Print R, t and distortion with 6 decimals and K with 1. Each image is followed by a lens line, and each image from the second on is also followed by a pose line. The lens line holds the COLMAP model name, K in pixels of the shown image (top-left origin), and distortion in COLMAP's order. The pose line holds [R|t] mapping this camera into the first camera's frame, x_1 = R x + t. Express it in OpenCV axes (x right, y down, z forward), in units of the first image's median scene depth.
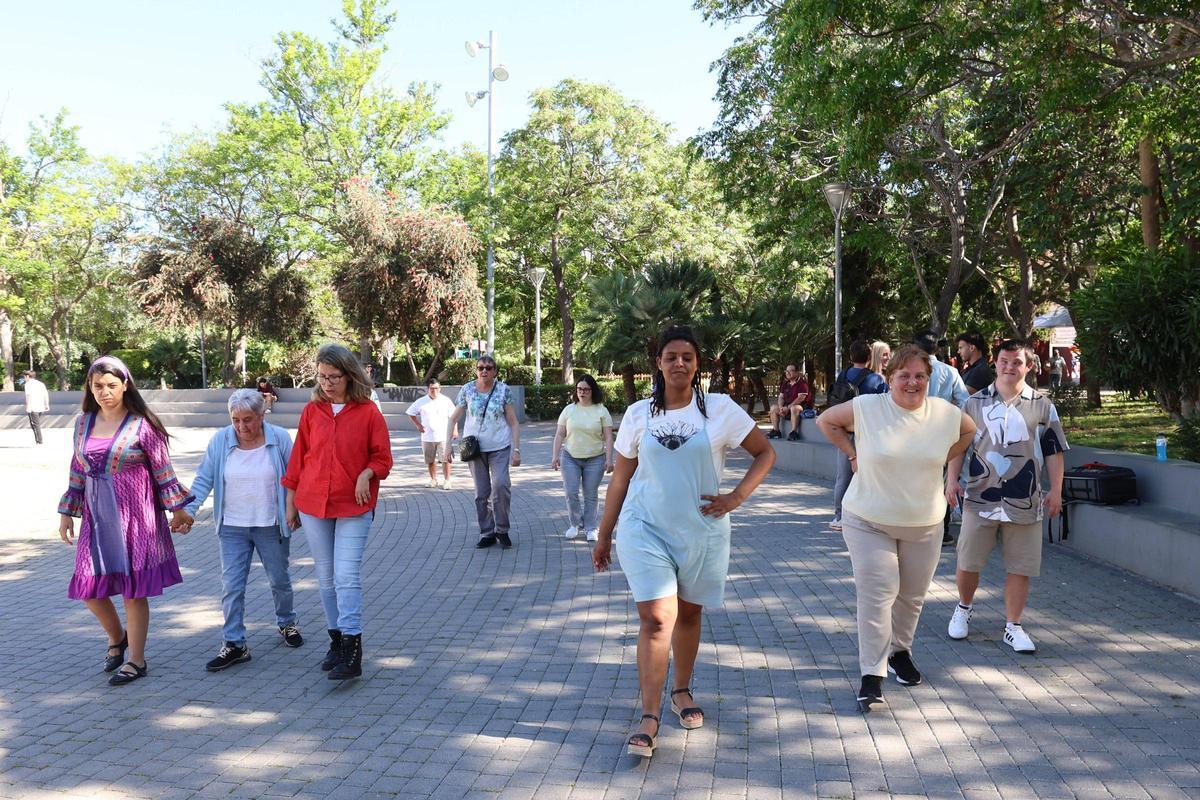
lens RADIAL K [[888.4, 0, 625.3], [0, 888.4, 398.8], [0, 0, 1]] dist [-0.043716, 0.009280]
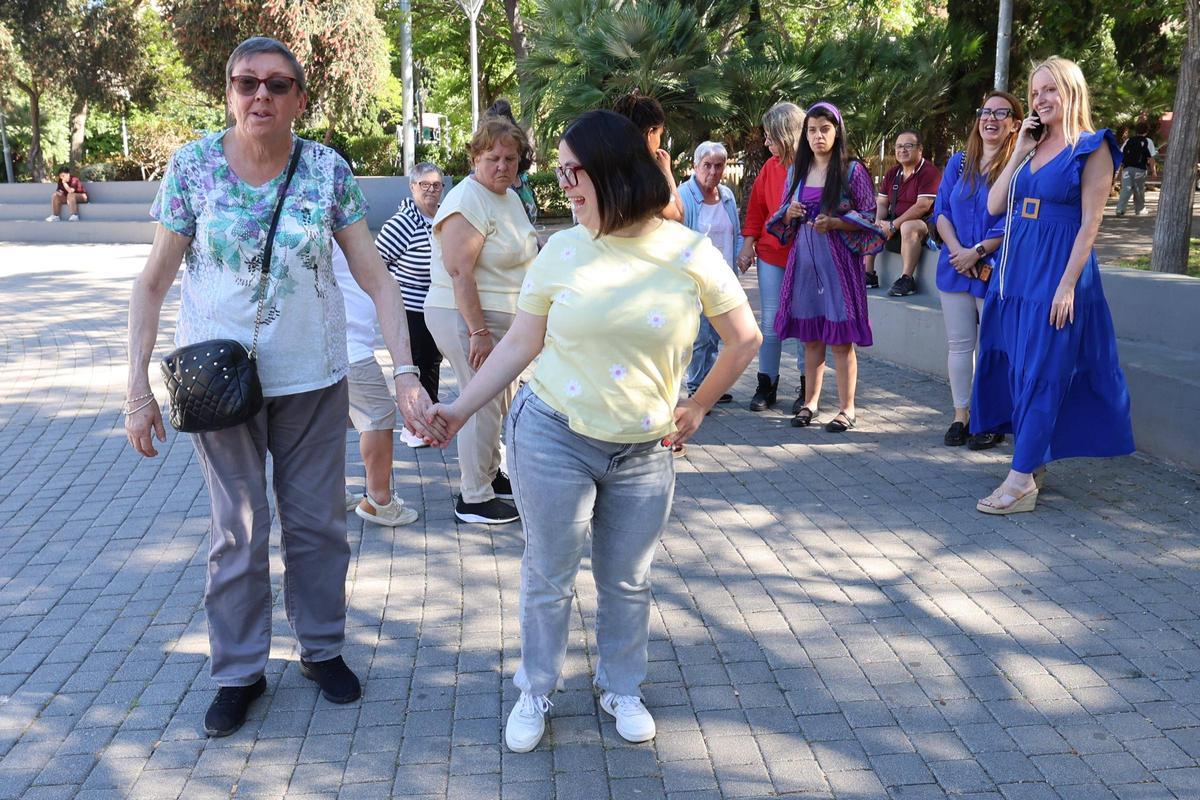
lens RADIAL K [[1013.4, 0, 600.0], [0, 1013.4, 400.0], [0, 0, 1]] dist [-0.118478, 0.175459]
pose [[0.998693, 0.011083, -0.049891, 0.029907], [-0.000687, 0.979027, 0.203727, -0.004234], [0.051103, -0.203427, 0.977756, 0.251686]]
